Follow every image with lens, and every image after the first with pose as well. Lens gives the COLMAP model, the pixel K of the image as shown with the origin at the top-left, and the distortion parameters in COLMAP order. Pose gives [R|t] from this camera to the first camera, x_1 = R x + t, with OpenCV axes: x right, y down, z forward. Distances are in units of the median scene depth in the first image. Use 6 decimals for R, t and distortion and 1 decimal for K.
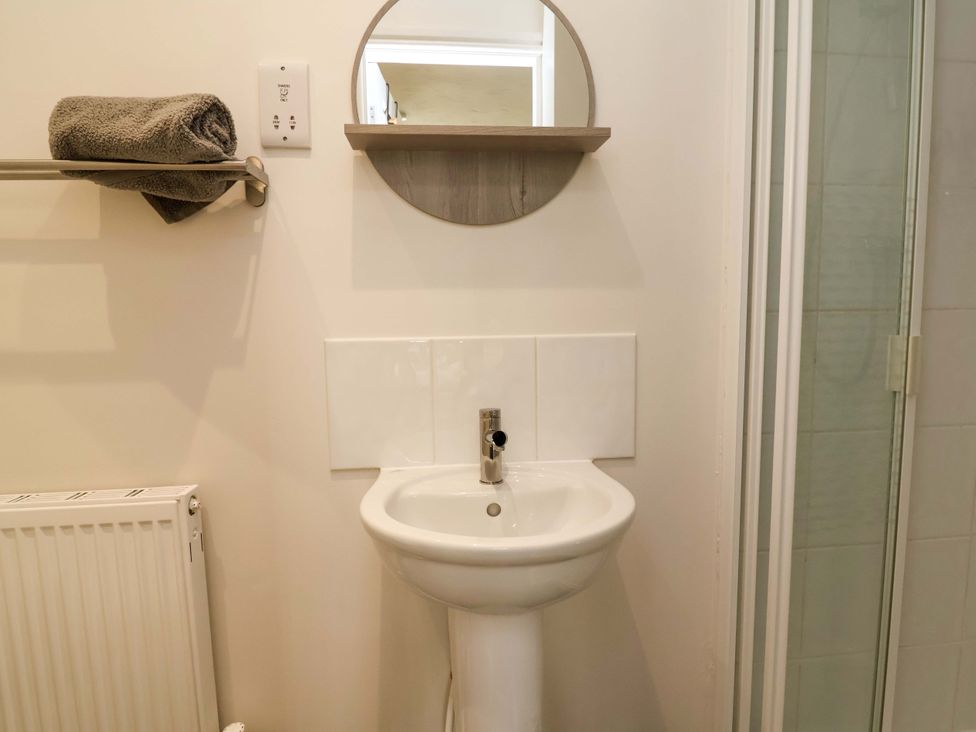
lens RADIAL K [[510.9, 0, 487.9], [0, 510.9, 363.5], [0, 0, 1]] dist [0.001774, -0.014060]
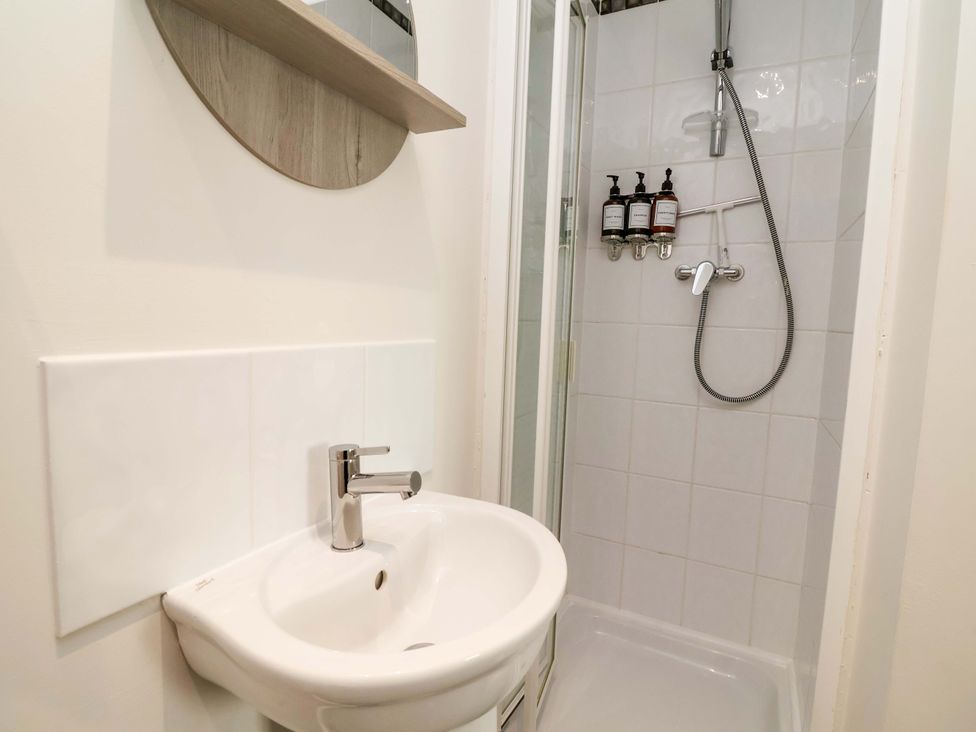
lens RADIAL K [[510.9, 0, 487.9], [0, 510.9, 363.5], [0, 0, 1]] dist [0.001774, -0.014060]
pose [[0.535689, -0.043823, 0.843277, -0.484313], [0.035967, 0.998930, 0.029064, -0.041445], [-0.843649, 0.014761, 0.536692, 0.431019]]
